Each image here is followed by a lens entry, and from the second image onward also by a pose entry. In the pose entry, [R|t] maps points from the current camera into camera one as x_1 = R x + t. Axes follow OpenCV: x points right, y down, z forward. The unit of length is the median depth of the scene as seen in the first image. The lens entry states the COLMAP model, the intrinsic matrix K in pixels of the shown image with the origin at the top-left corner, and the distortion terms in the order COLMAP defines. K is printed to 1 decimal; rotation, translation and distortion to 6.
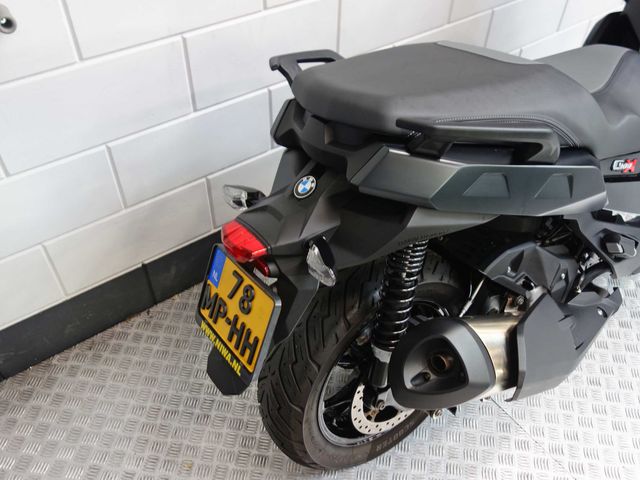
lens RADIAL K [[558.6, 0, 320.0], [0, 558.6, 240.0], [0, 0, 1]] dist [0.010625, -0.000718]
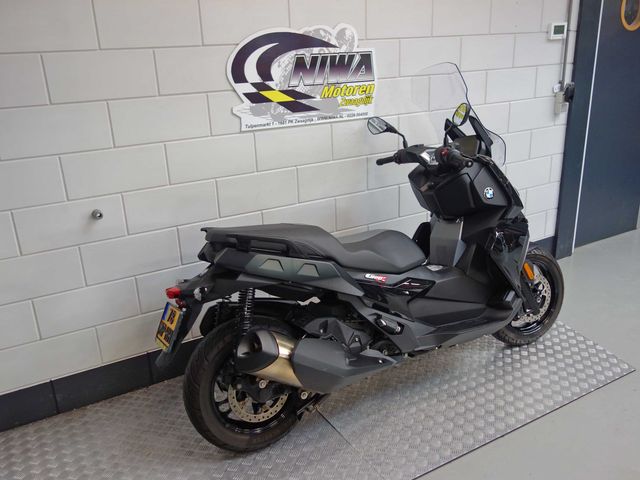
lens RADIAL K [[558.6, 0, 320.0], [0, 558.6, 240.0], [0, 0, 1]] dist [0.010625, -0.000718]
pose [[0.991206, -0.023296, -0.130261, 0.536375], [-0.037204, 0.895614, -0.443273, 0.565880], [0.126990, 0.444221, 0.886872, -0.759711]]
